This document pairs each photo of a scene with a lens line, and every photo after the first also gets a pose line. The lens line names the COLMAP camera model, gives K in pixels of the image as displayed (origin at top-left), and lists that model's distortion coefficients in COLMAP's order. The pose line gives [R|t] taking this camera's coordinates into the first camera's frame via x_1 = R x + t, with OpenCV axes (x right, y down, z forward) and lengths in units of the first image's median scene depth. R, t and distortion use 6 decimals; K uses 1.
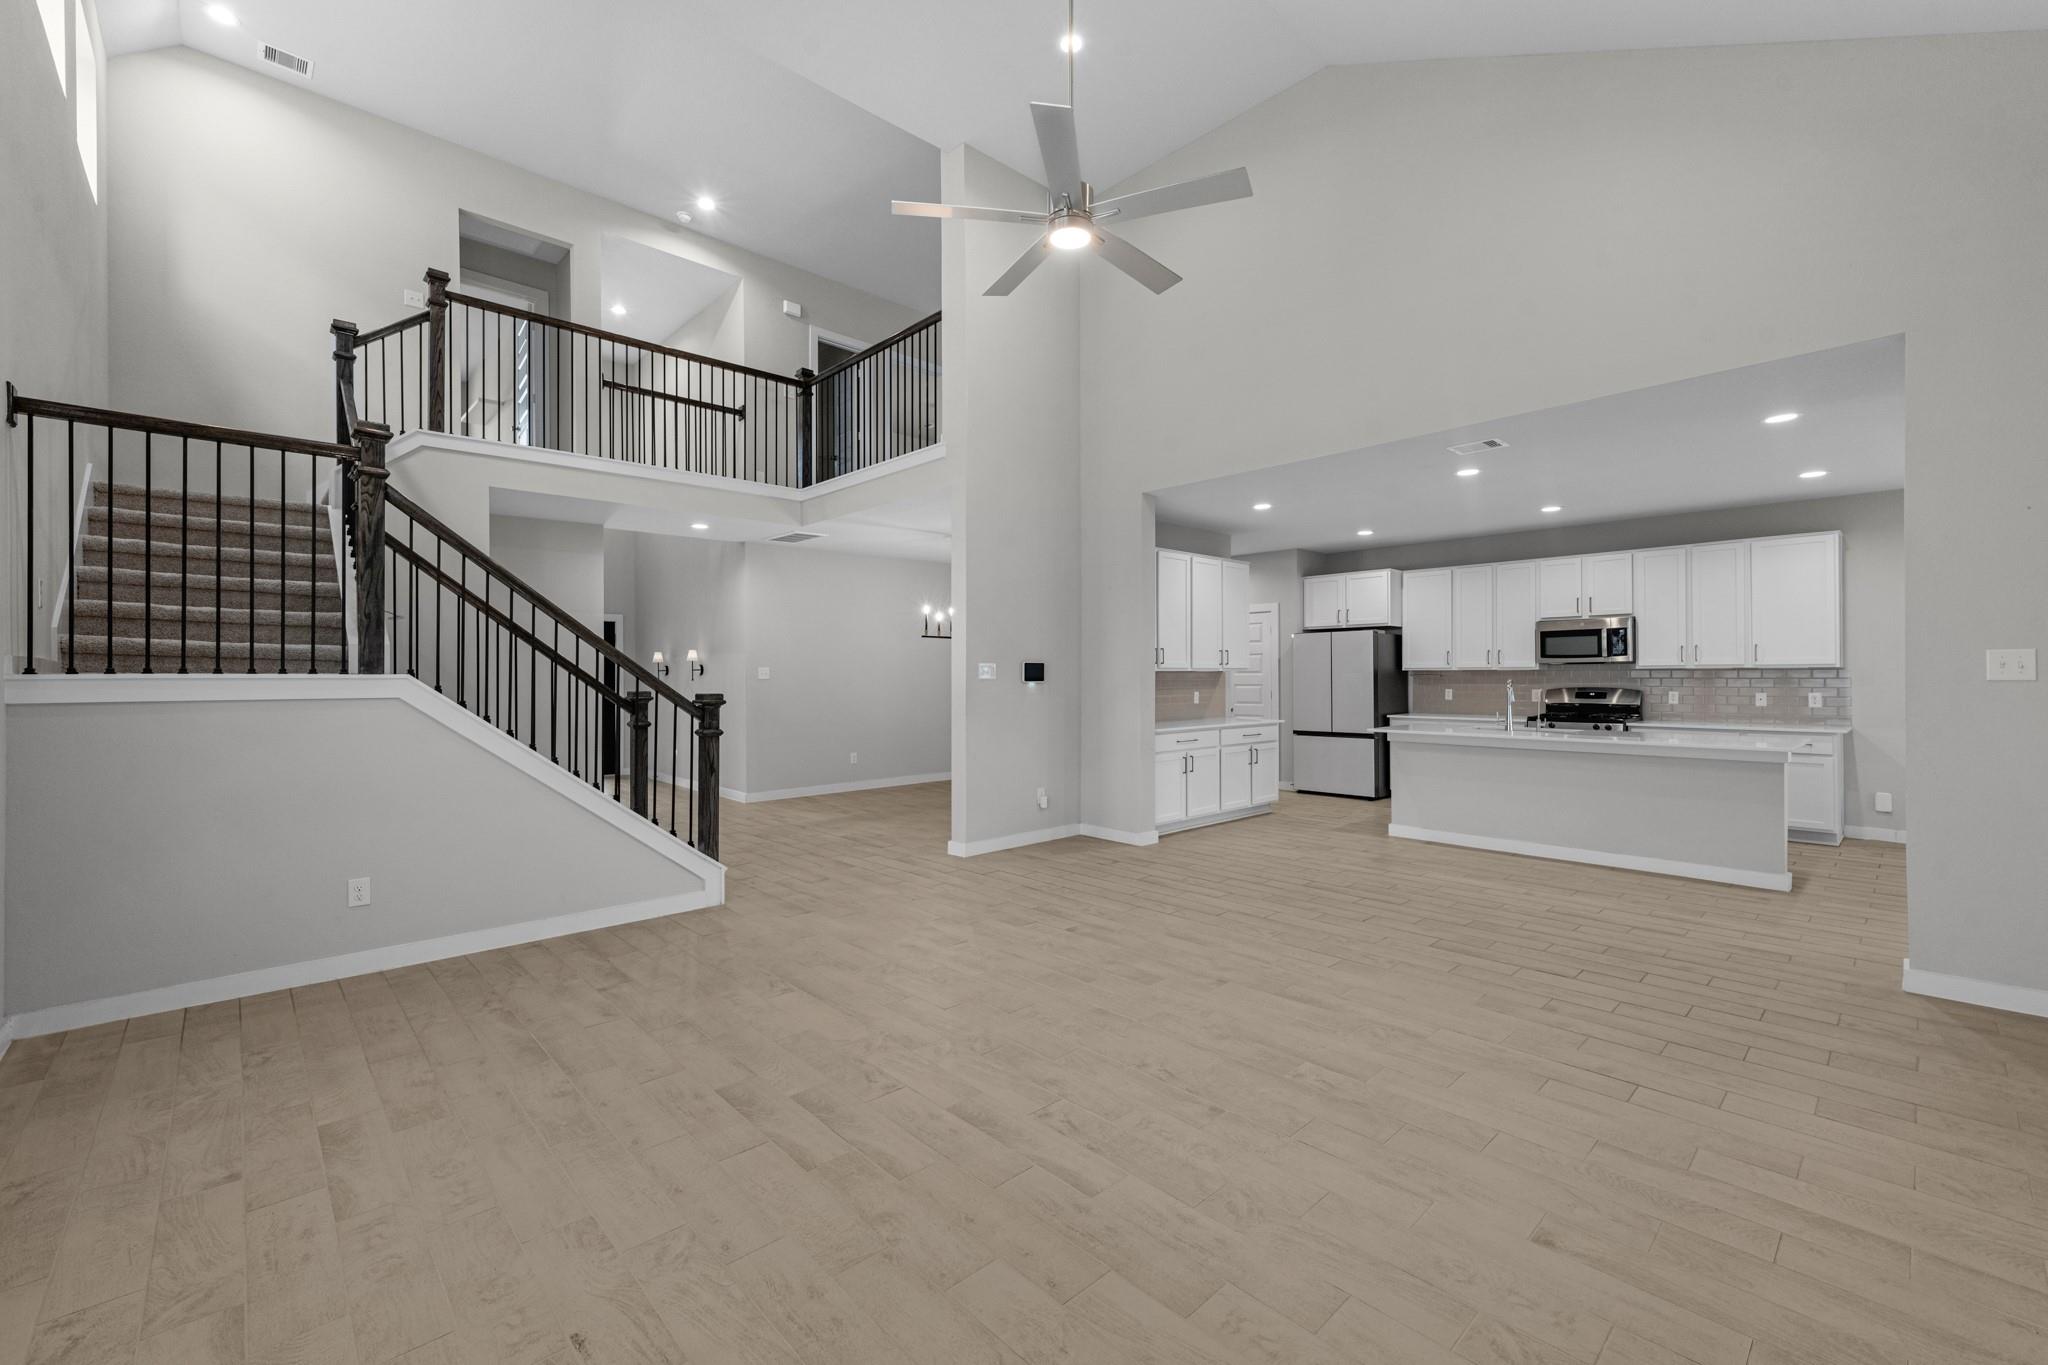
lens RADIAL K [[825.2, 0, 1017.5], [0, 825.2, 679.7], [0, 0, 1]] dist [0.003906, 0.000928]
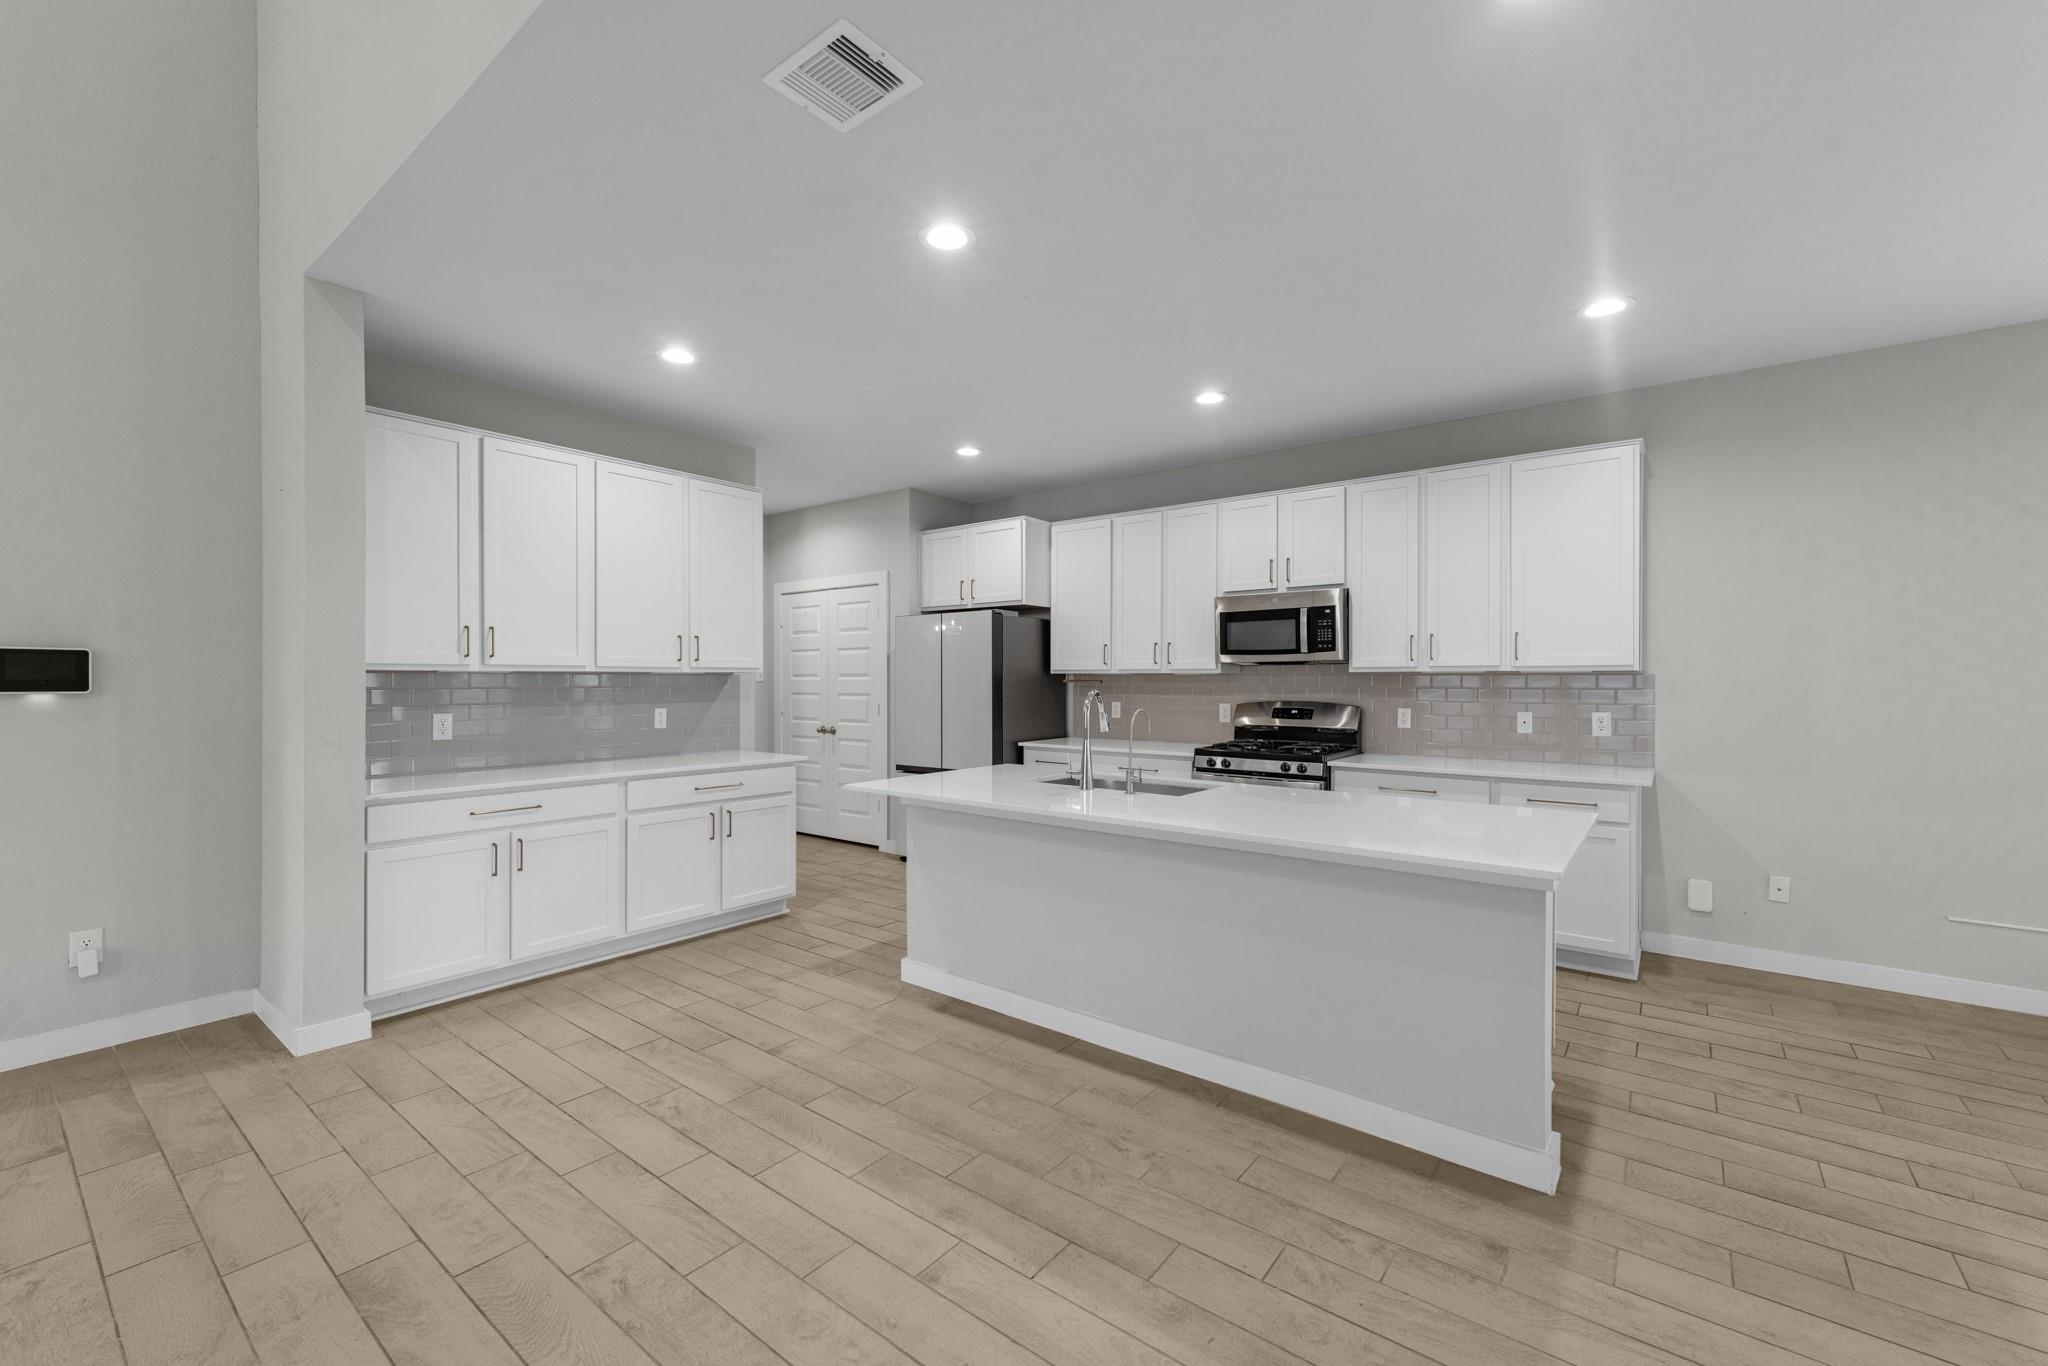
lens RADIAL K [[825.2, 0, 995.7], [0, 825.2, 690.8], [0, 0, 1]] dist [0.003906, 0.000928]
pose [[0.988982, 0.002375, 0.148020, 0.412477], [-0.003825, 0.999947, 0.009510, -0.004468], [-0.147989, -0.009971, 0.988939, 0.443947]]
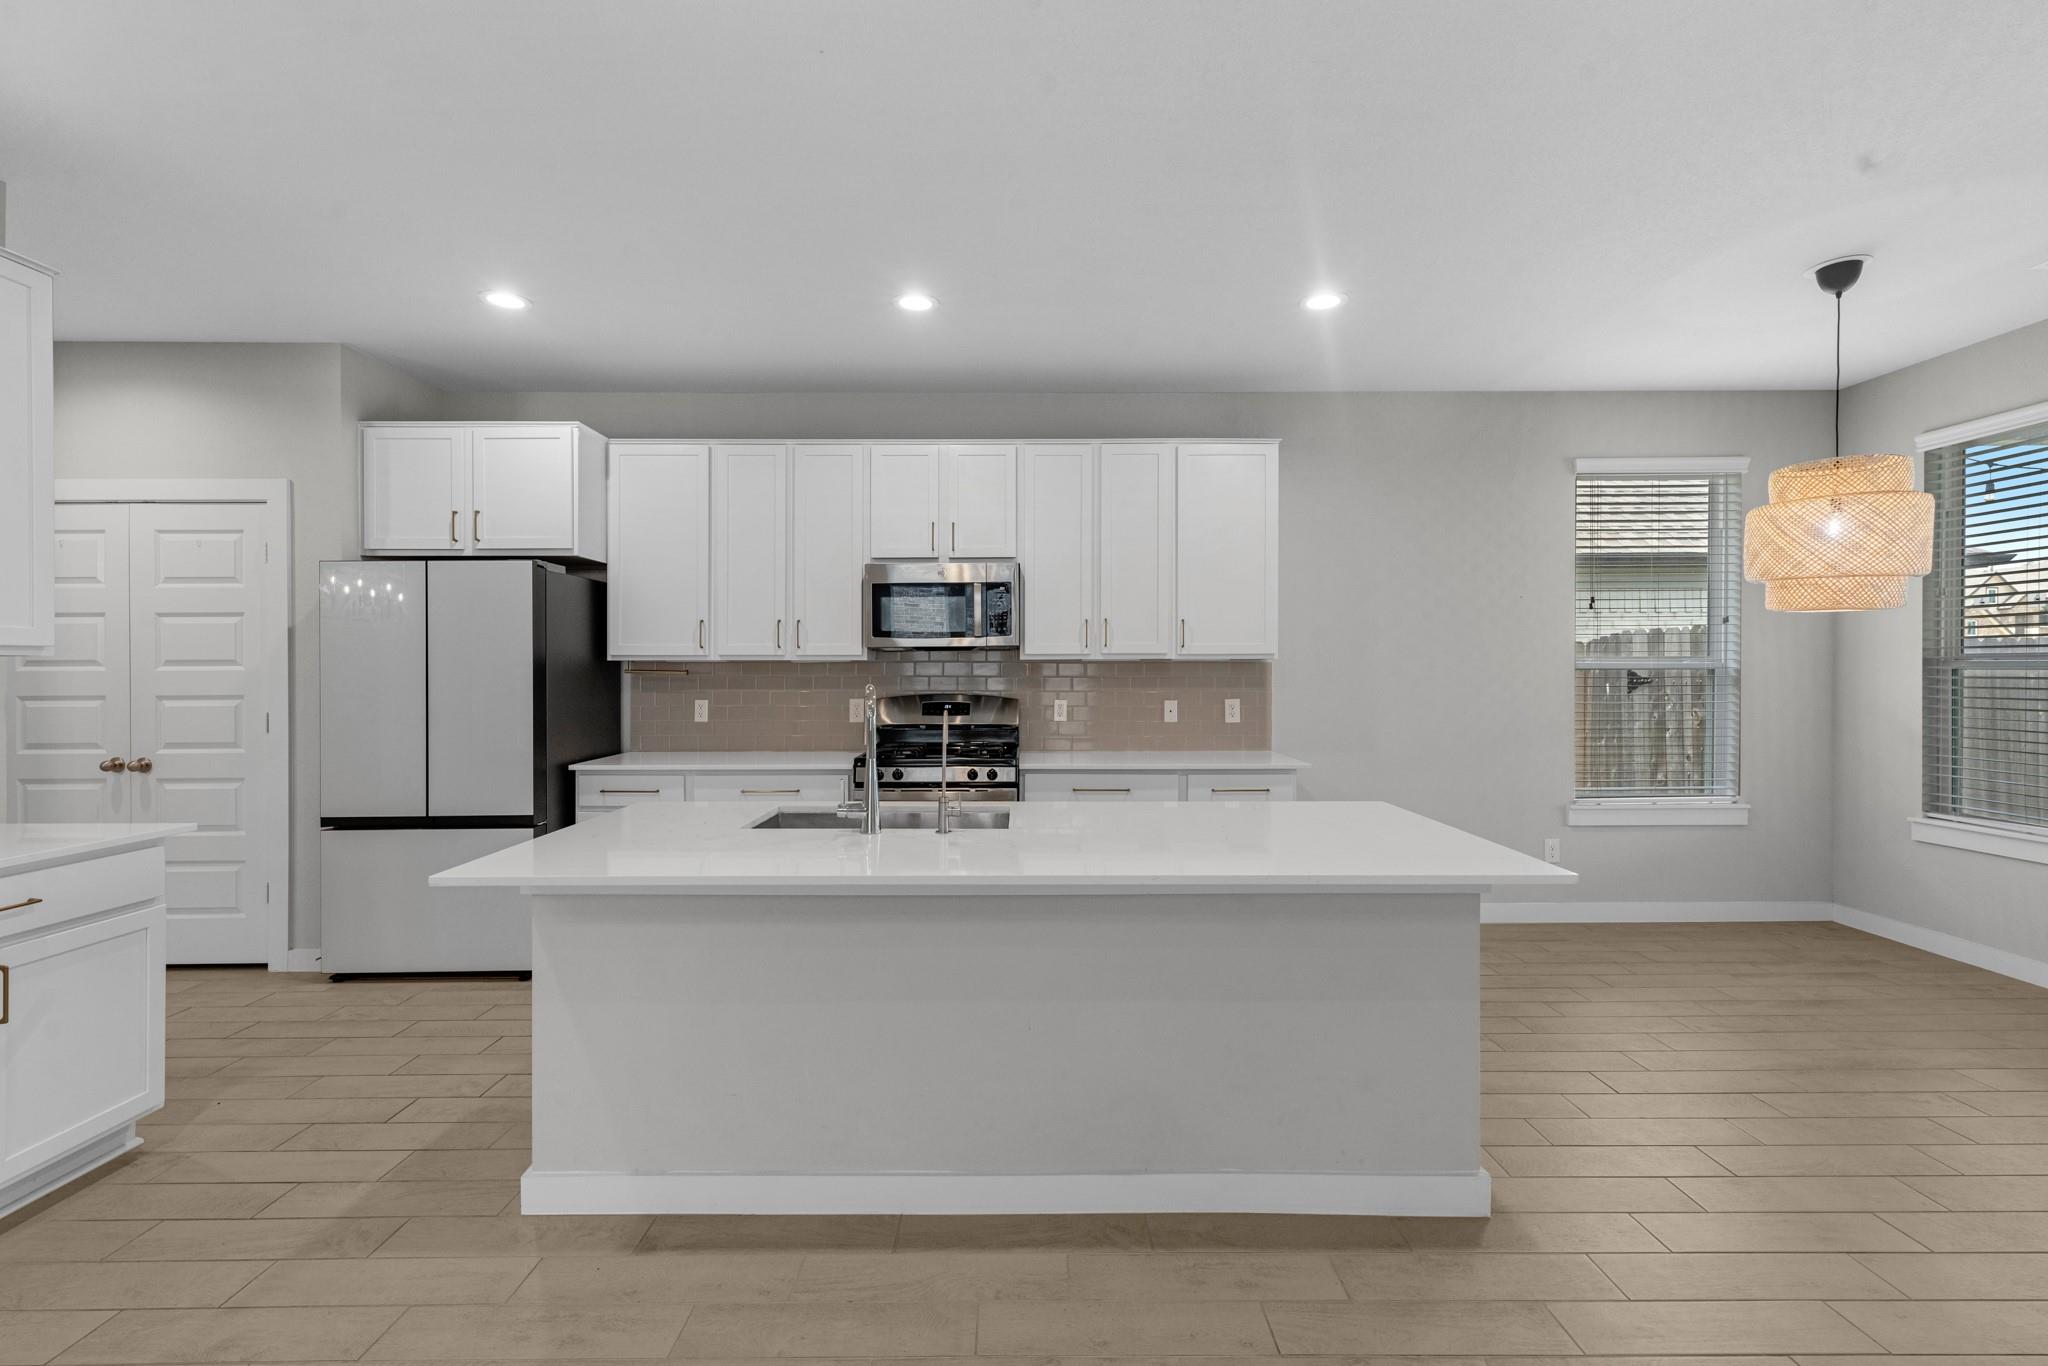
lens RADIAL K [[930.8, 0, 1029.0], [0, 930.8, 679.4], [0, 0, 1]] dist [0.001530, 0.000442]
pose [[0.677151, -0.006224, 0.735818, 0.314294], [0.001951, 0.999976, 0.006663, -0.004911], [-0.735842, -0.003076, 0.677147, 0.615047]]
